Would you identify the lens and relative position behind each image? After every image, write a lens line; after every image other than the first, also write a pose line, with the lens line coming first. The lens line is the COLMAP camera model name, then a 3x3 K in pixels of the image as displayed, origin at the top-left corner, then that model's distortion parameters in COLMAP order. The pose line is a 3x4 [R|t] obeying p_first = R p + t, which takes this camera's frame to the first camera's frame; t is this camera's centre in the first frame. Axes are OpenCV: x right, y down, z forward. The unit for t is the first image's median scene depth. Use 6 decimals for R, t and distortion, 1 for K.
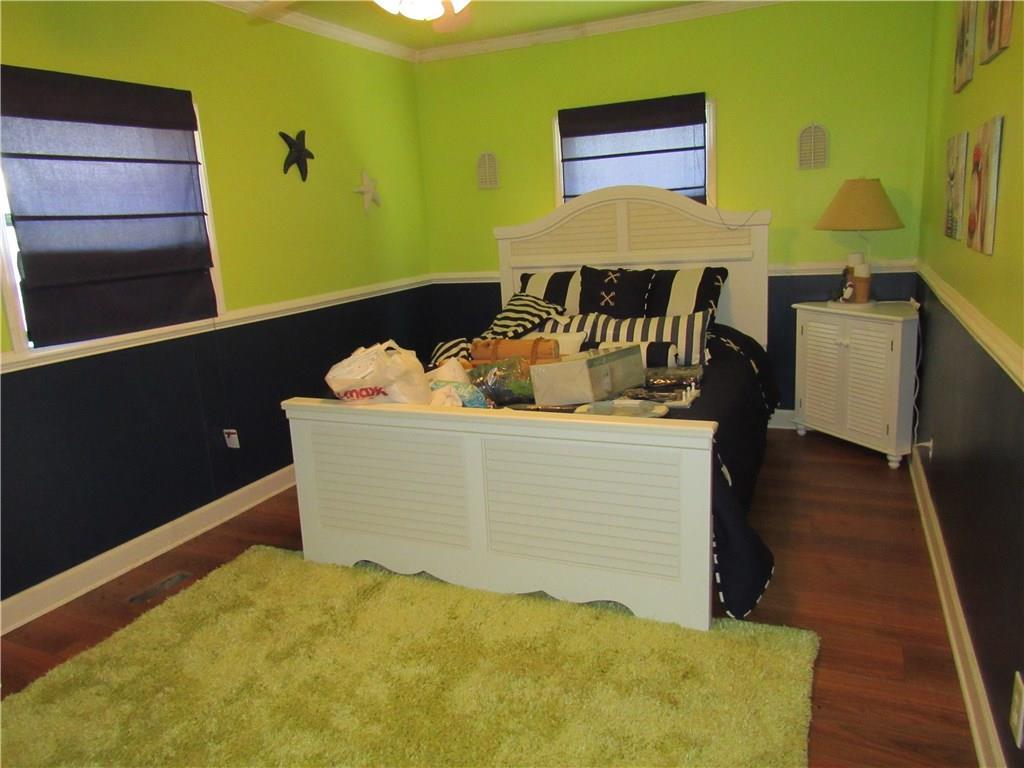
lens RADIAL K [[733.7, 0, 511.8], [0, 733.7, 386.4], [0, 0, 1]] dist [-0.016879, 0.010378]
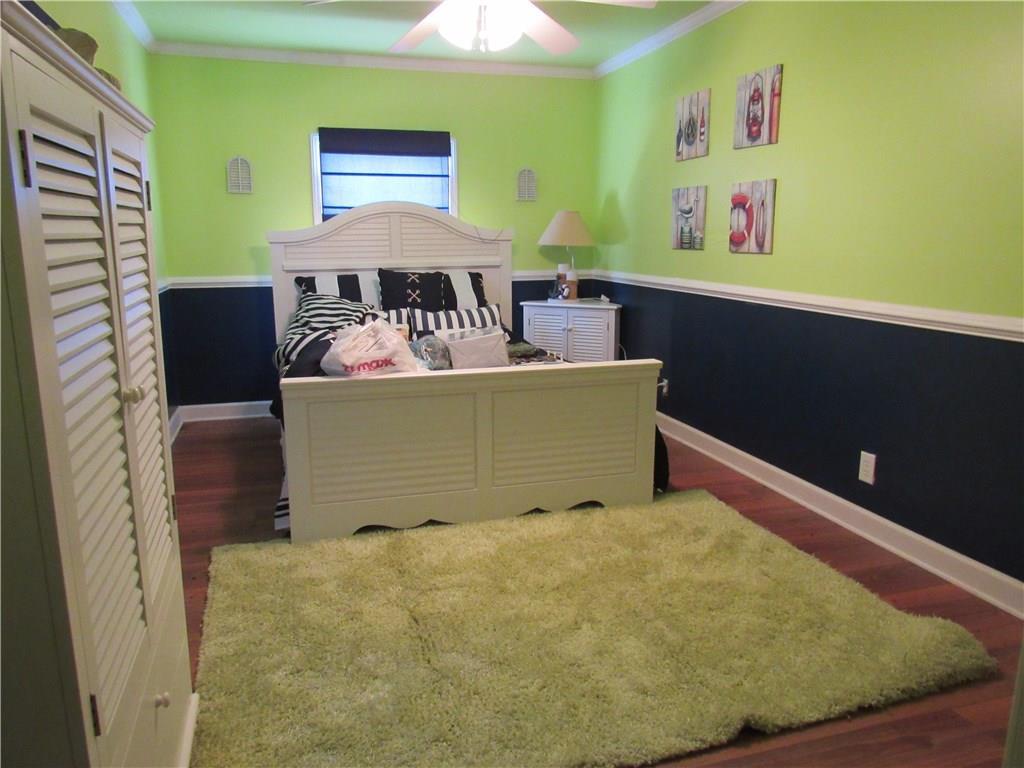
lens RADIAL K [[733.7, 0, 508.3], [0, 733.7, 379.9], [0, 0, 1]] dist [-0.016879, 0.010378]
pose [[0.757420, -0.068212, 0.649355, -0.514814], [0.104533, 0.994368, -0.017475, 0.048108], [-0.644506, 0.081115, 0.760285, 0.031439]]
